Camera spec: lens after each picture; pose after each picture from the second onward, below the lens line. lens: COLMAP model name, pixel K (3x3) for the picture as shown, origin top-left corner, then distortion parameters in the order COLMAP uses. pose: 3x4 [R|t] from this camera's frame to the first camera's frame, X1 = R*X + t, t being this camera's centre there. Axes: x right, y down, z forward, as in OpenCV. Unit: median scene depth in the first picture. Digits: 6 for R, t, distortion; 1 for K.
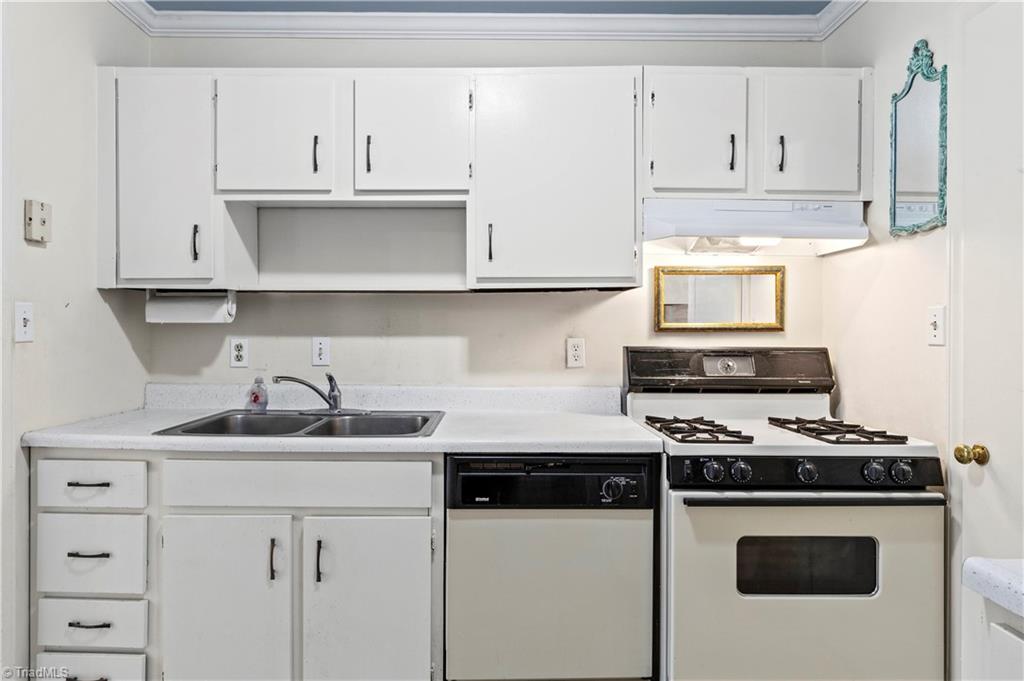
lens RADIAL K [[593.9, 0, 512.0], [0, 593.9, 340.5], [0, 0, 1]] dist [-0.026175, -0.000262]
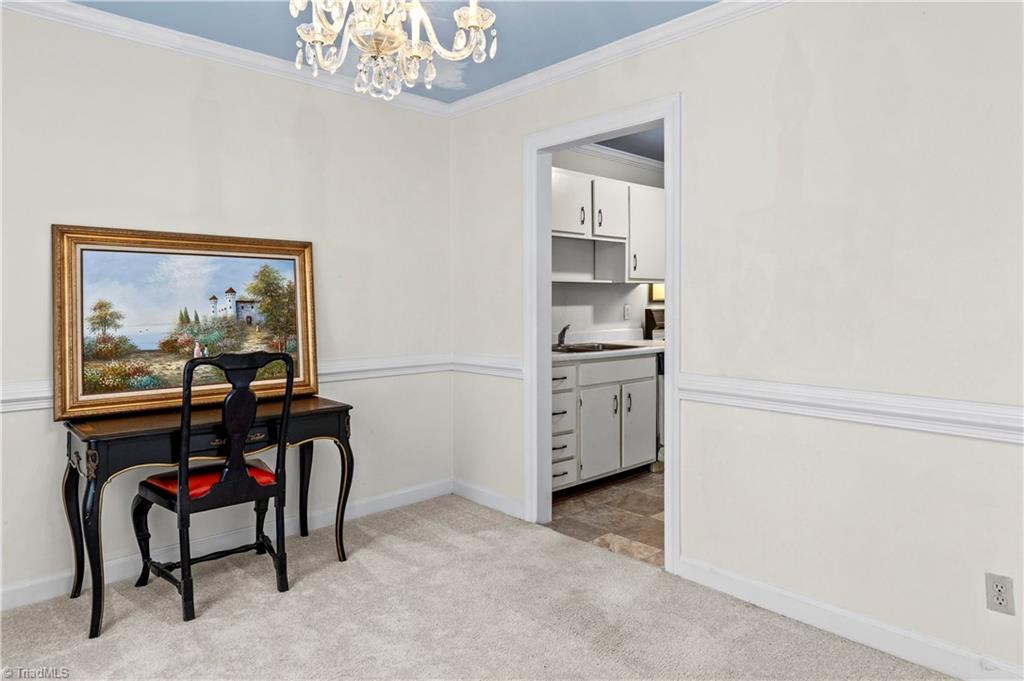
lens RADIAL K [[586.0, 0, 512.6], [0, 586.0, 320.3], [0, 0, 1]] dist [-0.001247, -0.000829]
pose [[0.765610, -0.024201, 0.642850, -1.596537], [0.012566, 0.999664, 0.022669, -0.004372], [-0.643183, -0.009277, 0.765657, -0.340119]]
